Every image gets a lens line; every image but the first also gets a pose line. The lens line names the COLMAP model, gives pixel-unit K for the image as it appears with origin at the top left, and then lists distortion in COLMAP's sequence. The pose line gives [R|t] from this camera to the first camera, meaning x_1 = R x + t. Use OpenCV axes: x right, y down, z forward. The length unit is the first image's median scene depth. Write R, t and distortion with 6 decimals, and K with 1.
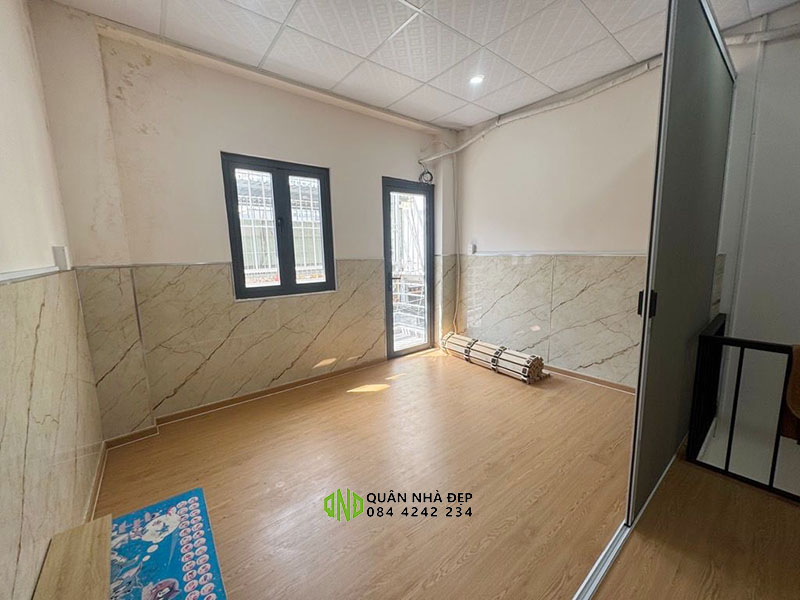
lens RADIAL K [[318.5, 0, 400.0], [0, 318.5, 300.0], [0, 0, 1]] dist [-0.000949, 0.000016]
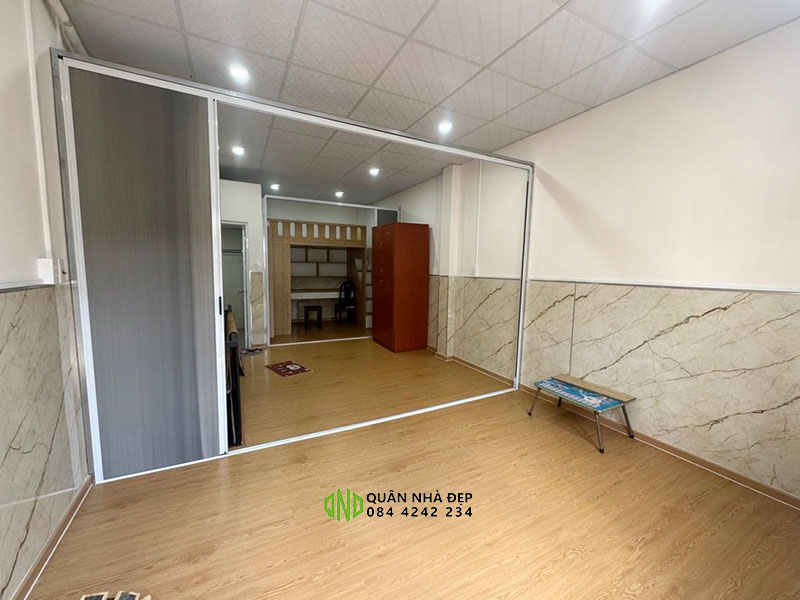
lens RADIAL K [[320.7, 0, 400.0], [0, 320.7, 300.0], [0, 0, 1]] dist [-0.000216, -0.000032]
pose [[-0.980229, -0.018581, 0.196990, 0.108964], [0.030164, 0.969911, 0.241584, -0.477858], [-0.195551, 0.242750, -0.950175, 2.957730]]
